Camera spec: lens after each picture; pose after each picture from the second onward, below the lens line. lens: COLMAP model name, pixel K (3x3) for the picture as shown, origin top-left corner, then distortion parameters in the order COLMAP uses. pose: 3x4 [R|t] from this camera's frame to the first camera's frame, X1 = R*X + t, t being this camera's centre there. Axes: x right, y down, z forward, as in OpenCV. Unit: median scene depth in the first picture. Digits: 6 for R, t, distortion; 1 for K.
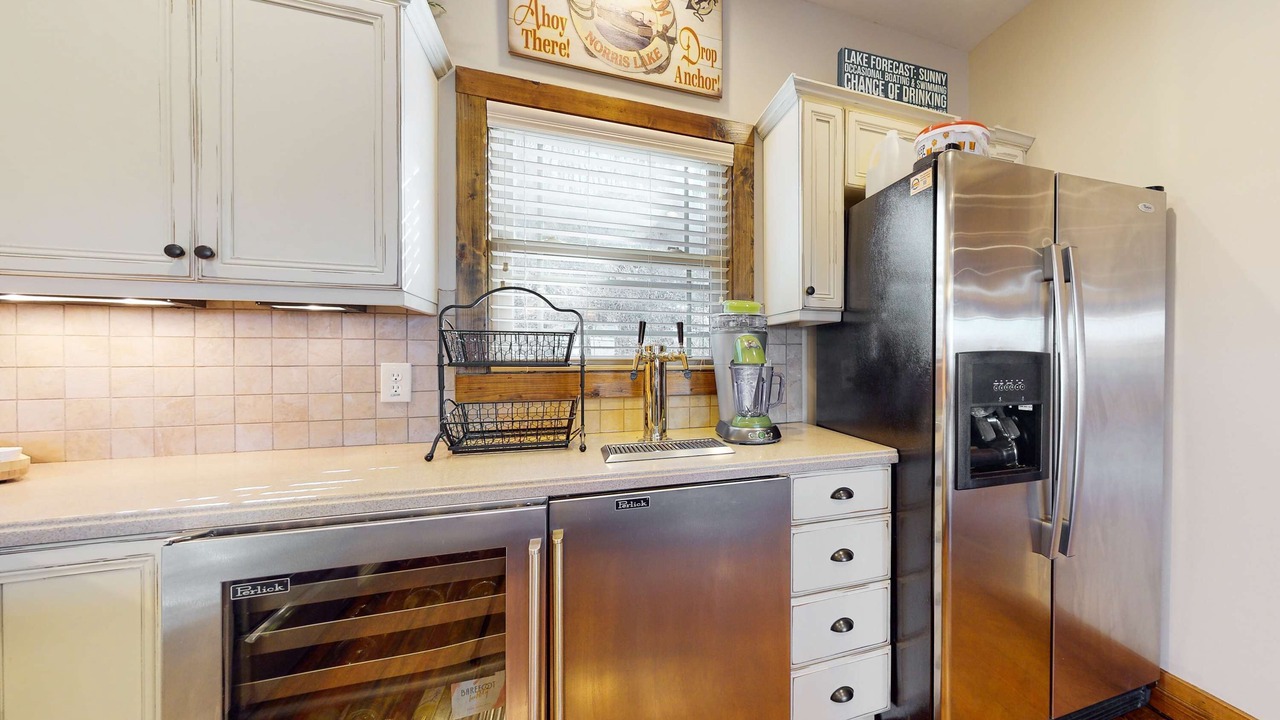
lens RADIAL K [[469.9, 0, 760.2], [0, 469.9, 359.9], [0, 0, 1]] dist [0.002495, 0.000160]
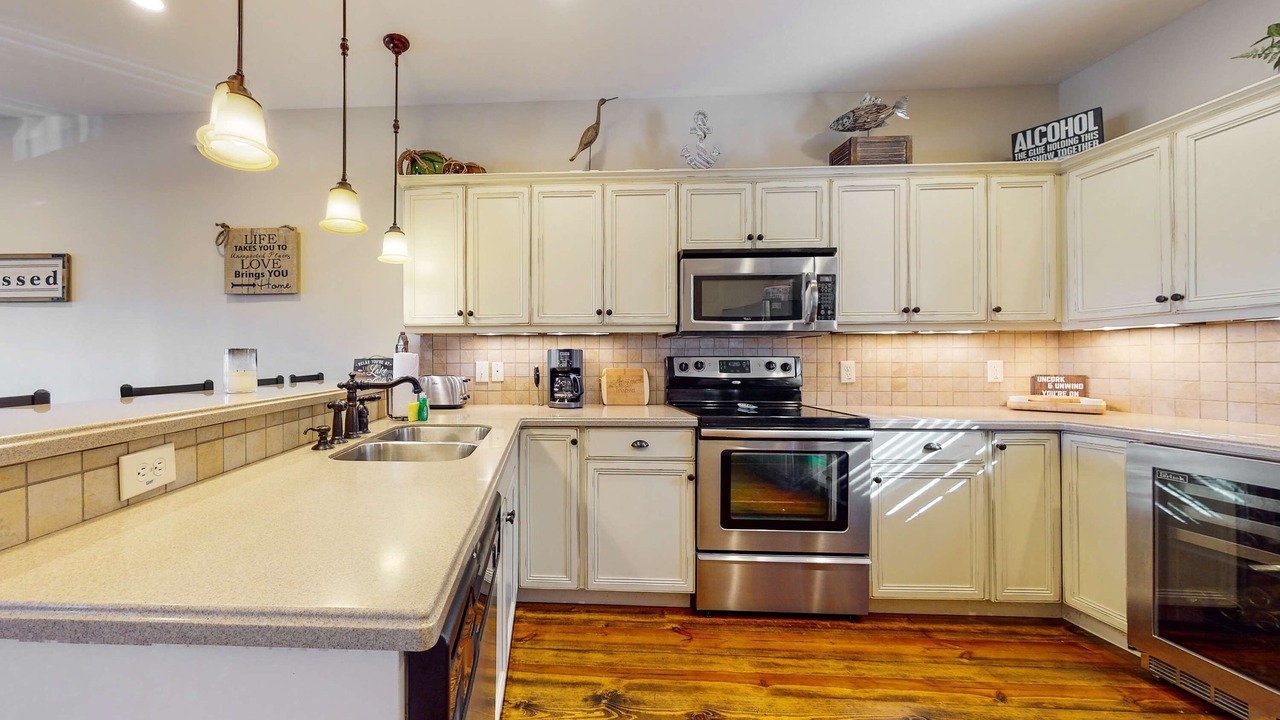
lens RADIAL K [[463.5, 0, 523.8], [0, 463.5, 362.1], [0, 0, 1]] dist [0.000033, -0.000175]
pose [[-0.412601, 0.003939, -0.910903, 0.979601], [0.006026, 0.999981, 0.001595, -0.002249], [0.910892, -0.004831, -0.412617, -0.354442]]
